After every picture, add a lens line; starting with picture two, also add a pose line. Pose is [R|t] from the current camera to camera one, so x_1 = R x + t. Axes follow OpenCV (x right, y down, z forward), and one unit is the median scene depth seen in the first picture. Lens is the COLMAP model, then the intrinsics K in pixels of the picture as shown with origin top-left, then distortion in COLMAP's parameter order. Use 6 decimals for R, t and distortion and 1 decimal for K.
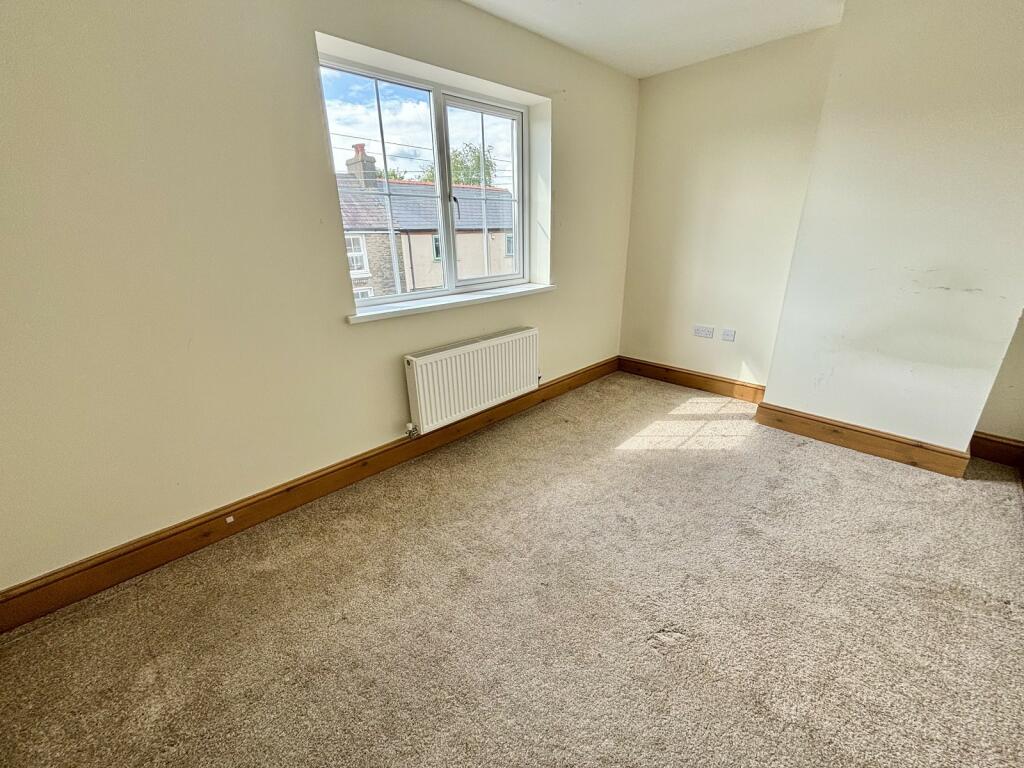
lens RADIAL K [[413.1, 0, 510.3], [0, 413.1, 382.5], [0, 0, 1]] dist [-0.011295, 0.006804]
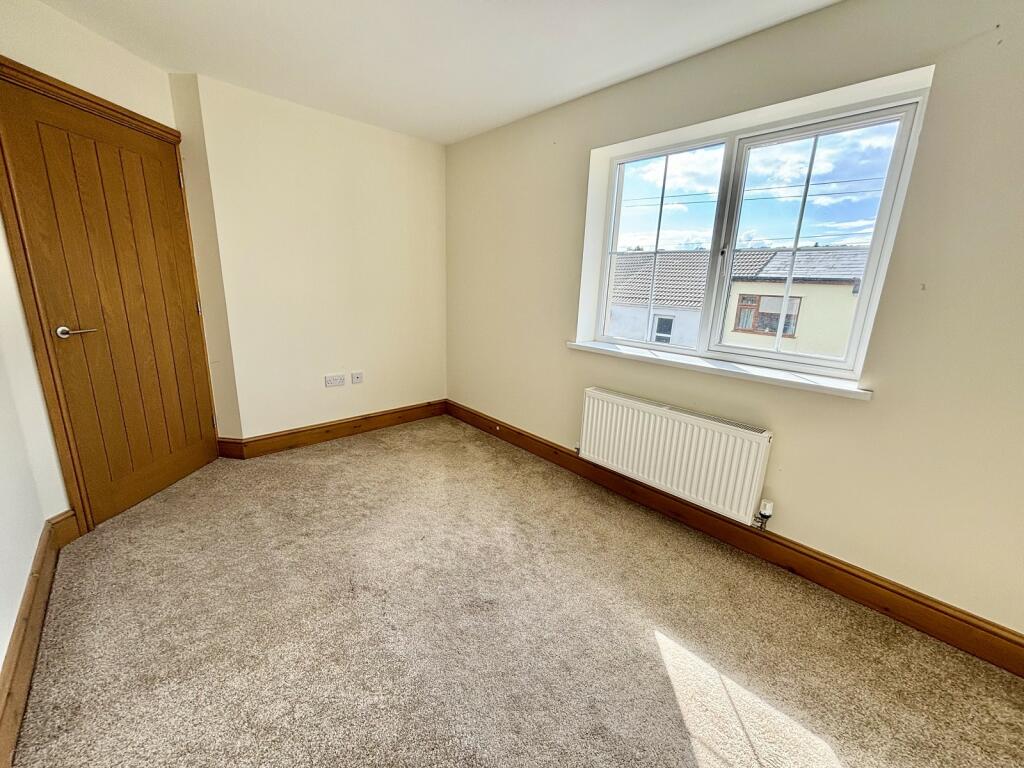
lens RADIAL K [[413.1, 0, 510.3], [0, 413.1, 382.5], [0, 0, 1]] dist [-0.011295, 0.006804]
pose [[-0.029510, 0.257572, -0.965808, 0.827616], [-0.384877, 0.888803, 0.248796, -0.259776], [0.922496, 0.379060, 0.072905, 0.663627]]
